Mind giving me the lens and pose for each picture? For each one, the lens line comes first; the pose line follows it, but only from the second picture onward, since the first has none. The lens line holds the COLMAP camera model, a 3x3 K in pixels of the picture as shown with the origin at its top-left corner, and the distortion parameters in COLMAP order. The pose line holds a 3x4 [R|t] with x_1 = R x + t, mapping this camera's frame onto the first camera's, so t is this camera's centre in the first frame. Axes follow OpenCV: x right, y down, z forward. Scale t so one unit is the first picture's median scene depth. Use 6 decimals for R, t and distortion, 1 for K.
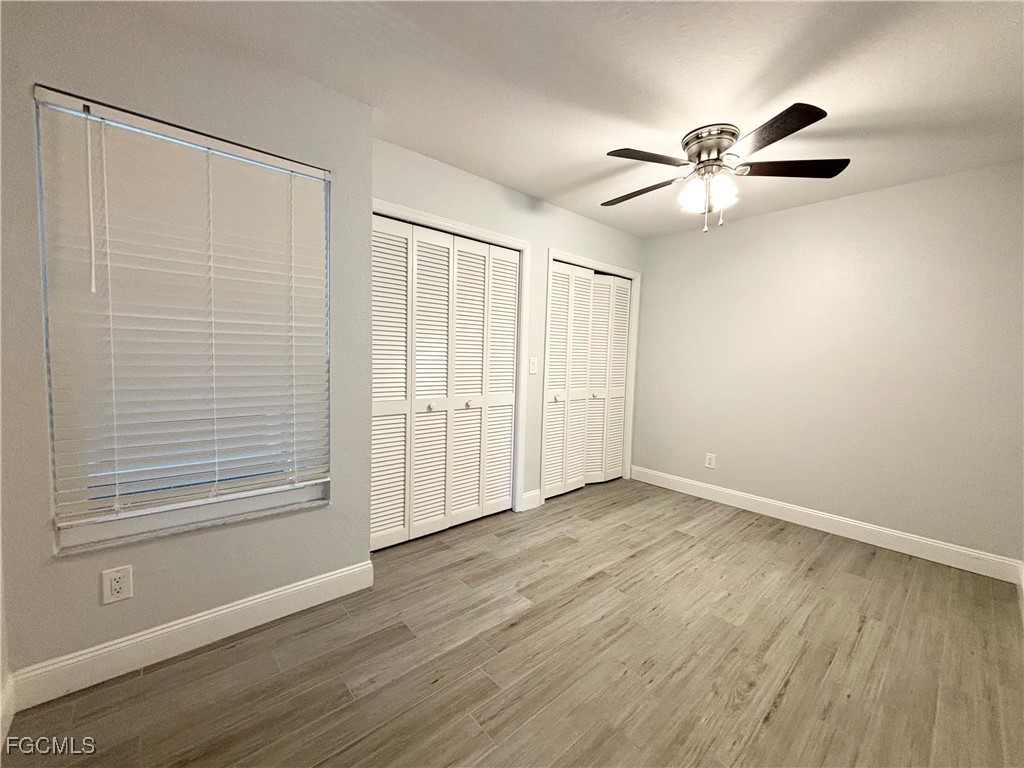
lens RADIAL K [[413.1, 0, 510.3], [0, 413.1, 383.5], [0, 0, 1]] dist [0.003334, 0.000271]
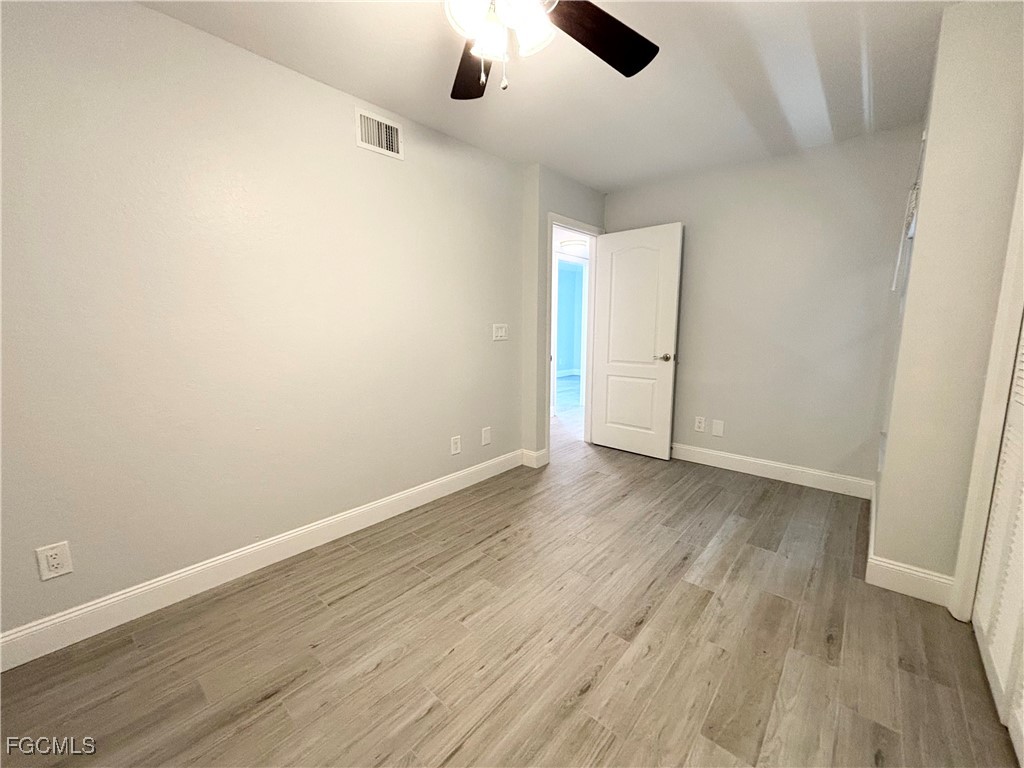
lens RADIAL K [[413.1, 0, 510.3], [0, 413.1, 383.5], [0, 0, 1]] dist [0.003334, 0.000271]
pose [[-0.991975, -0.010470, -0.125998, 0.582512], [-0.036537, 0.977783, 0.206409, -0.095531], [0.121037, 0.209356, -0.970320, 1.790832]]
